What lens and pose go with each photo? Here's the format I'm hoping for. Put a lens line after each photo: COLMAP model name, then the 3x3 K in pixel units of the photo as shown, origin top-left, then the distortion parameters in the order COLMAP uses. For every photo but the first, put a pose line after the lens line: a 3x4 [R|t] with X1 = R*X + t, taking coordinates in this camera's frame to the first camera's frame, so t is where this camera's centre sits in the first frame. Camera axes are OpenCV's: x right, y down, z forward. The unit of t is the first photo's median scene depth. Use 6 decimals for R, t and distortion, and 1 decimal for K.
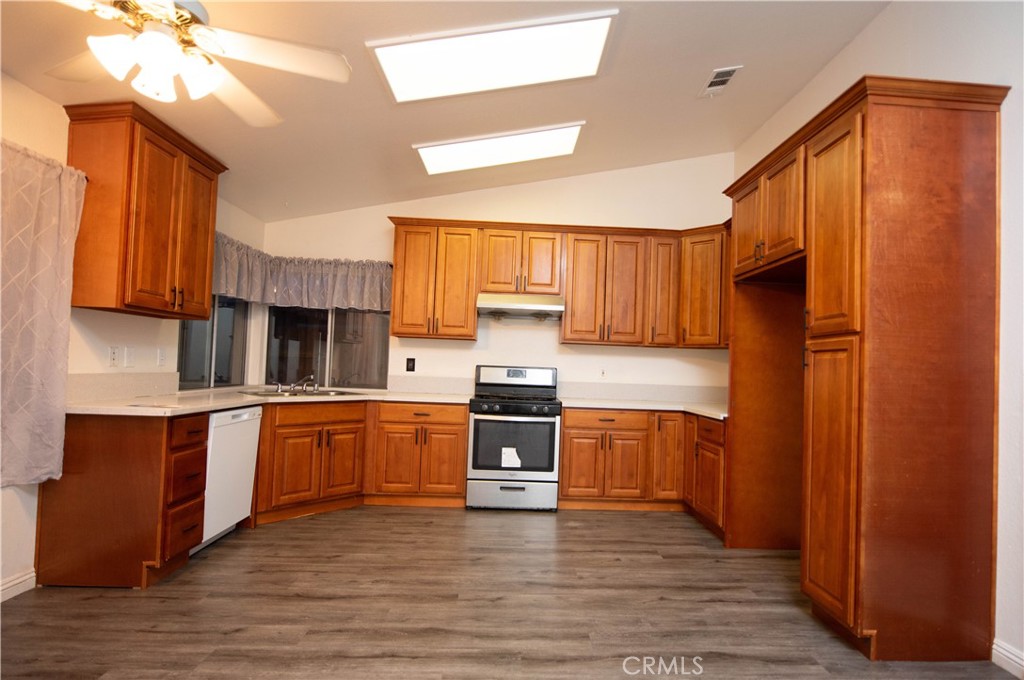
lens RADIAL K [[528.3, 0, 503.6], [0, 528.3, 352.0], [0, 0, 1]] dist [-0.005018, -0.002806]
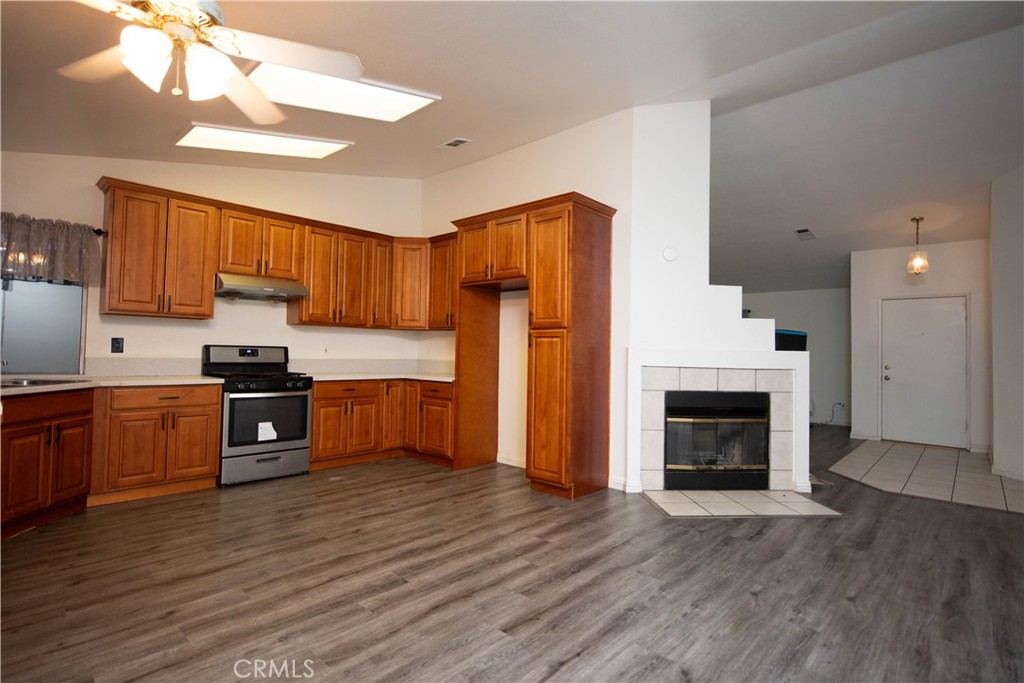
lens RADIAL K [[528.3, 0, 483.1], [0, 528.3, 336.8], [0, 0, 1]] dist [-0.005018, -0.002806]
pose [[0.723360, -0.001715, 0.690469, -0.407674], [-0.013421, 0.999773, 0.016544, -0.015513], [-0.690340, -0.021234, 0.723173, -0.073775]]
